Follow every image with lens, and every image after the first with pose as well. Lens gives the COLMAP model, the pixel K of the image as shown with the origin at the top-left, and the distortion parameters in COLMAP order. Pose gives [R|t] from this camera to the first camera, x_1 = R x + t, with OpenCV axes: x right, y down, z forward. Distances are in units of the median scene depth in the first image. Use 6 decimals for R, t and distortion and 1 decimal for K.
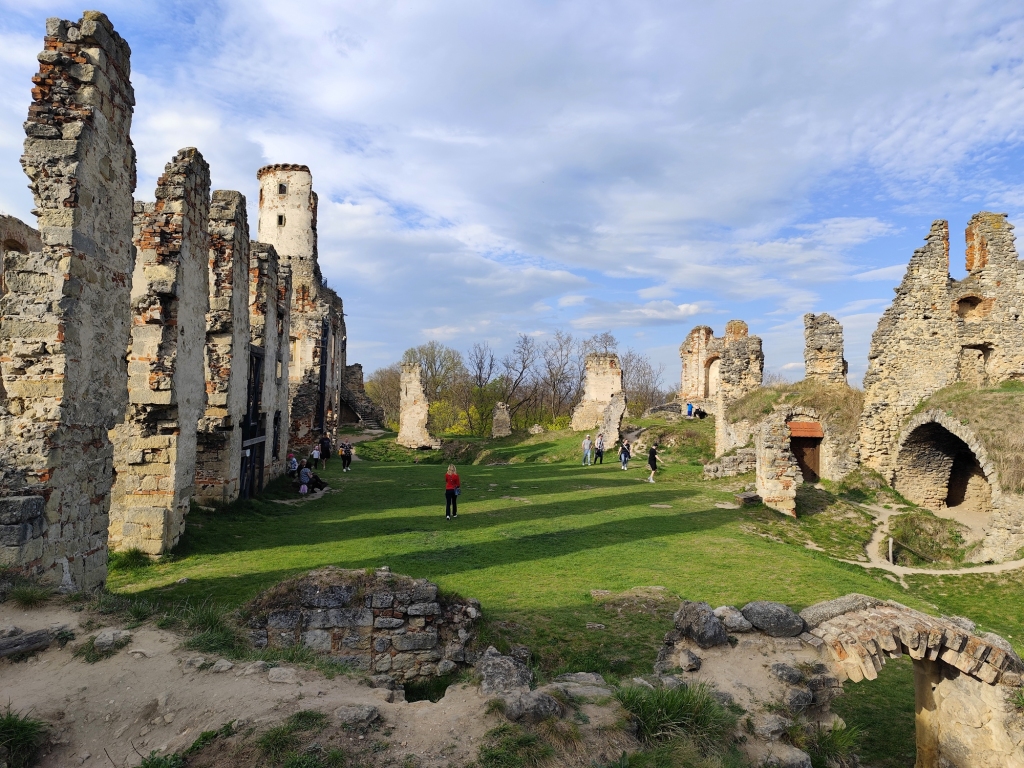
lens RADIAL K [[692.2, 0, 515.7], [0, 692.2, 384.6], [0, 0, 1]] dist [0.031646, -0.038662]
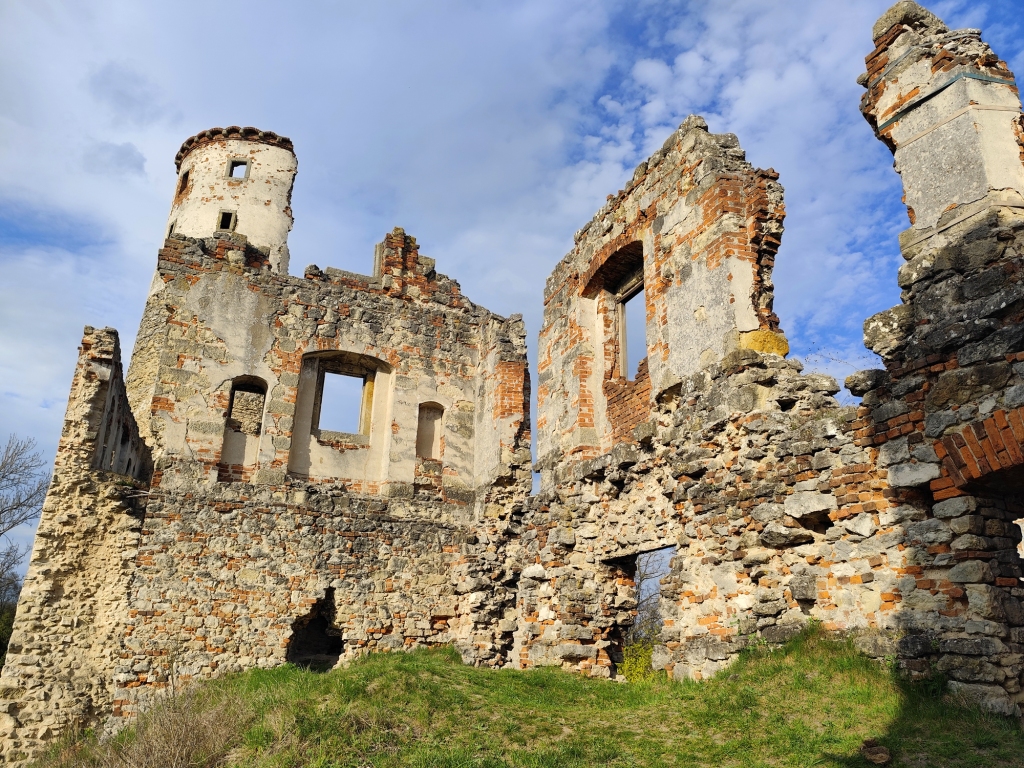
lens RADIAL K [[692.4, 0, 514.7], [0, 692.4, 387.8], [0, 0, 1]] dist [0.034970, -0.037535]
pose [[0.961305, 0.092887, 0.259354, -0.479894], [-0.009133, 0.951670, -0.306985, 0.057912], [-0.275335, 0.292738, 0.915694, 0.964358]]
